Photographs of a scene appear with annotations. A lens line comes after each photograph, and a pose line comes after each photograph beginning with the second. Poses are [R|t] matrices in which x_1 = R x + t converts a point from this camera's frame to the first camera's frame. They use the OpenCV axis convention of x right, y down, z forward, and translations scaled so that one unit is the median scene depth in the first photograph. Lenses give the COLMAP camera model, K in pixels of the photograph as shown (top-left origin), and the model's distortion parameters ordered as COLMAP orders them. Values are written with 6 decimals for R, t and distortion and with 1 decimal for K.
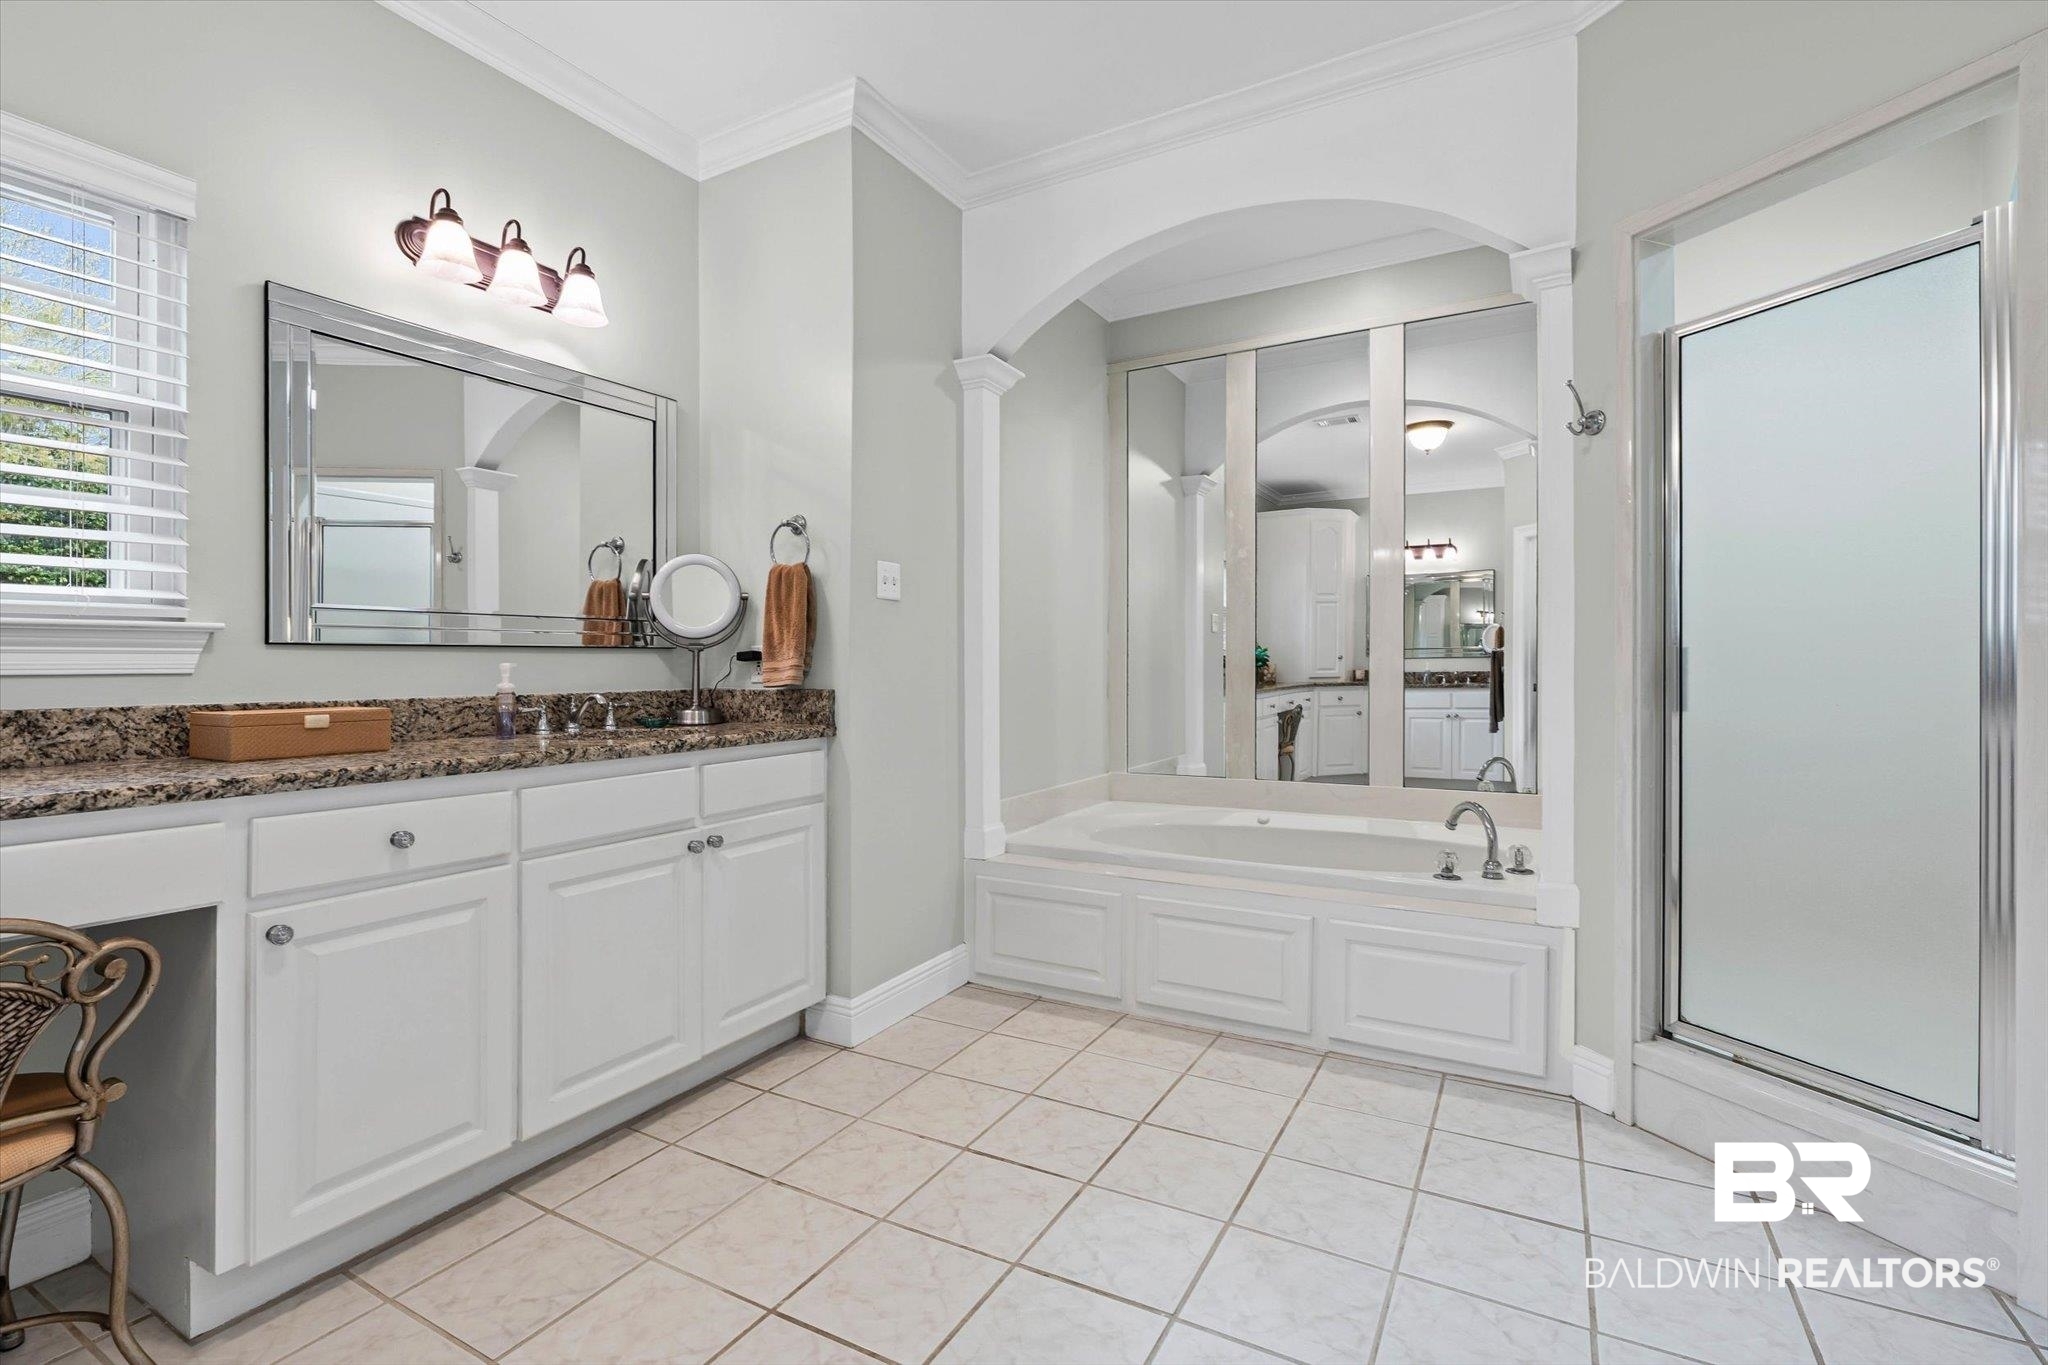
lens RADIAL K [[939.0, 0, 1019.2], [0, 939.0, 673.8], [0, 0, 1]] dist [0.002806, 0.000648]
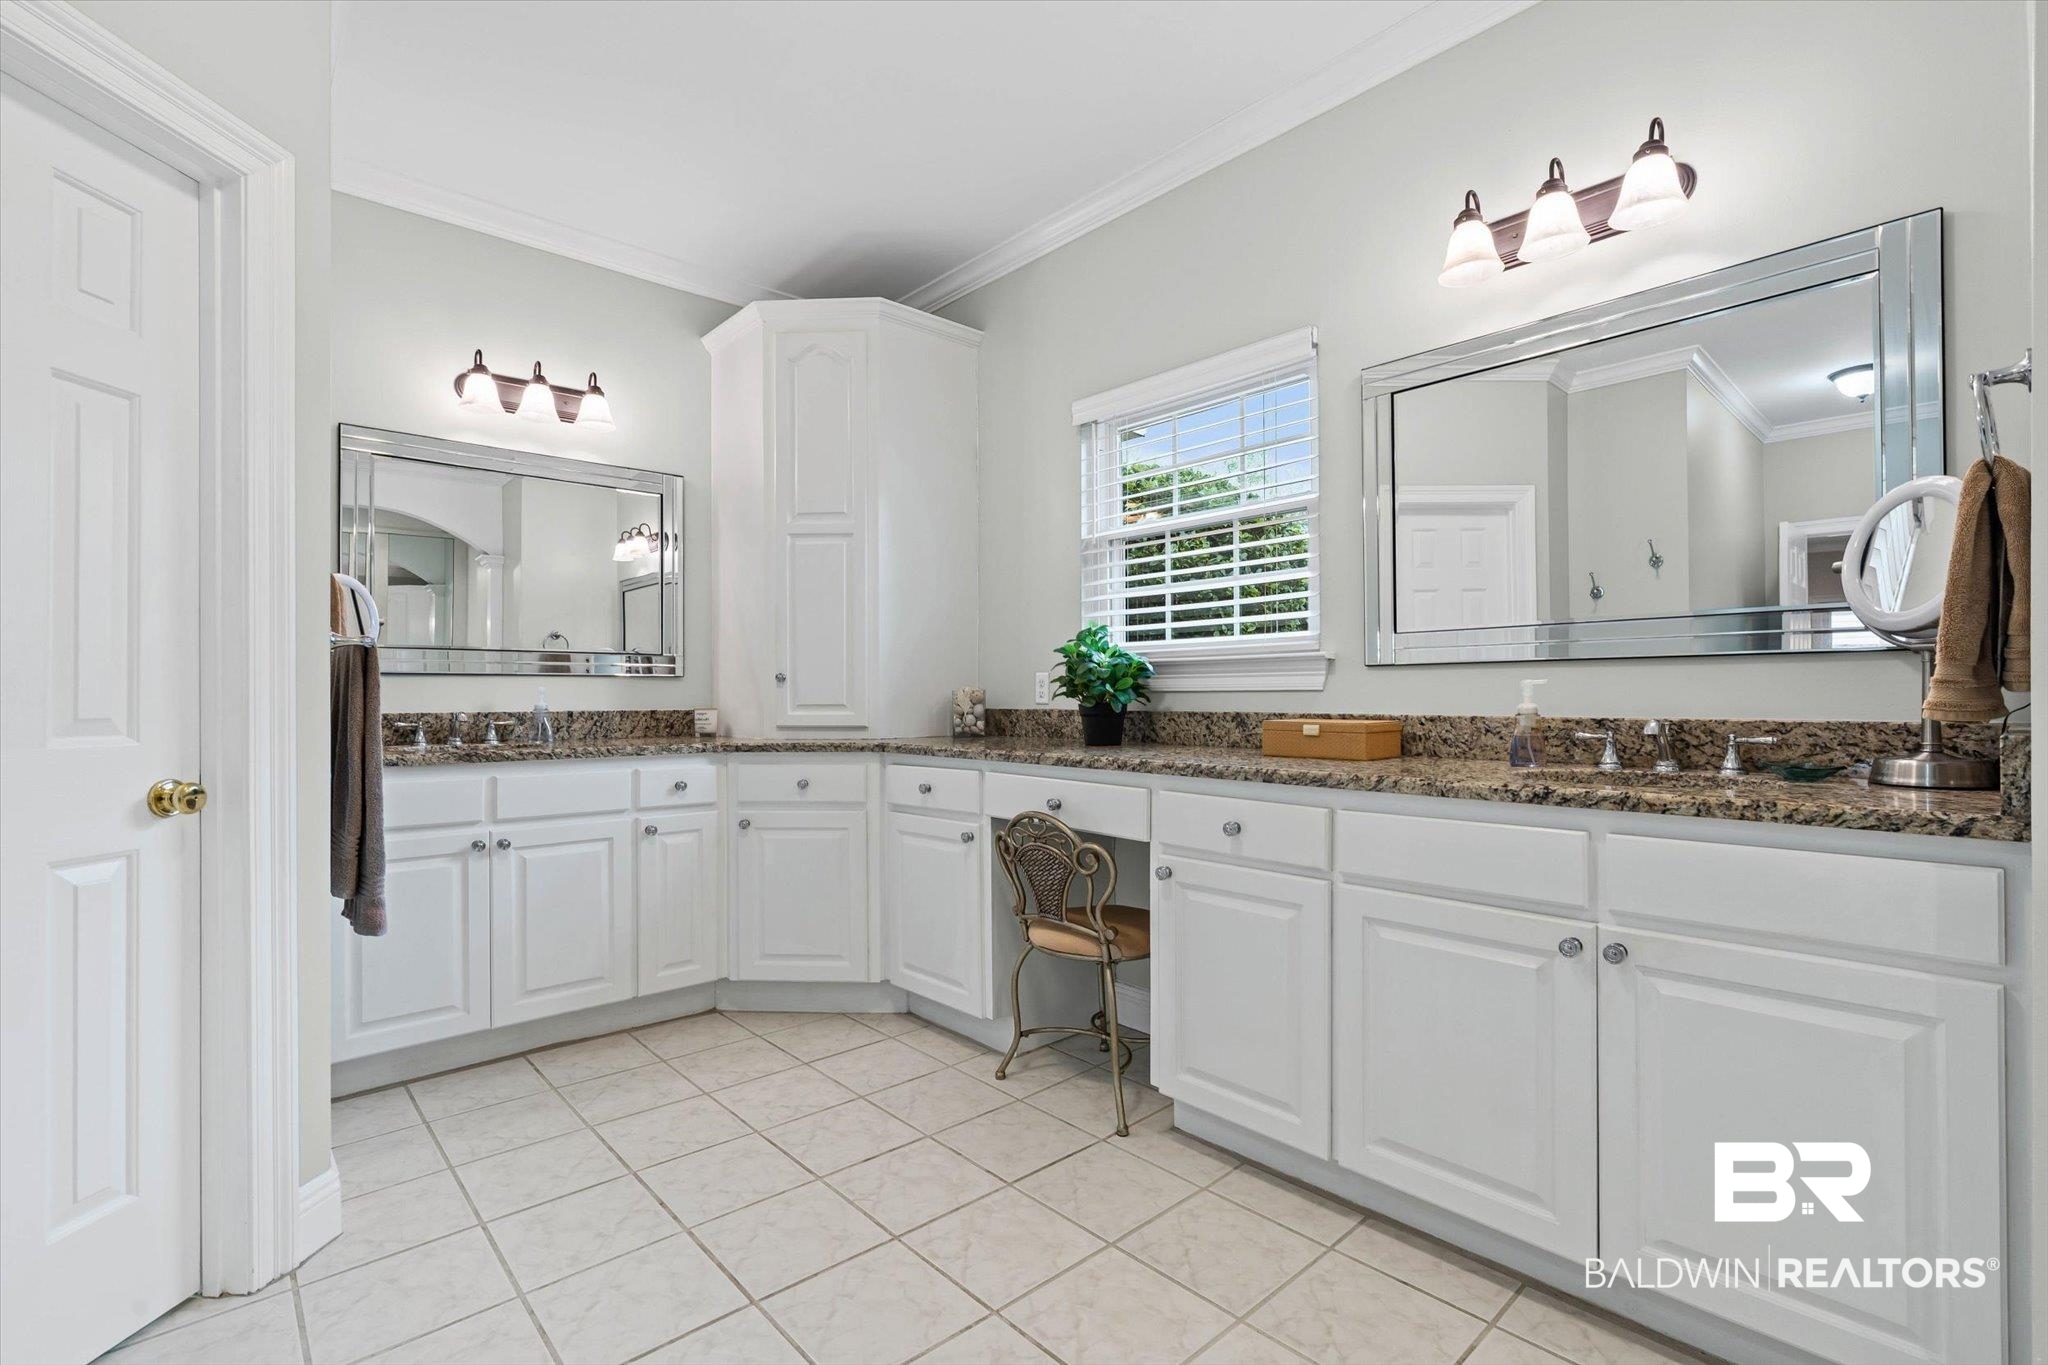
lens RADIAL K [[939.0, 0, 1025.5], [0, 939.0, 680.6], [0, 0, 1]] dist [0.002806, 0.000648]
pose [[-0.312986, -0.002459, -0.949755, 0.522035], [0.000717, 0.999996, -0.002825, -0.010716], [0.949758, -0.001565, -0.312983, 1.007642]]
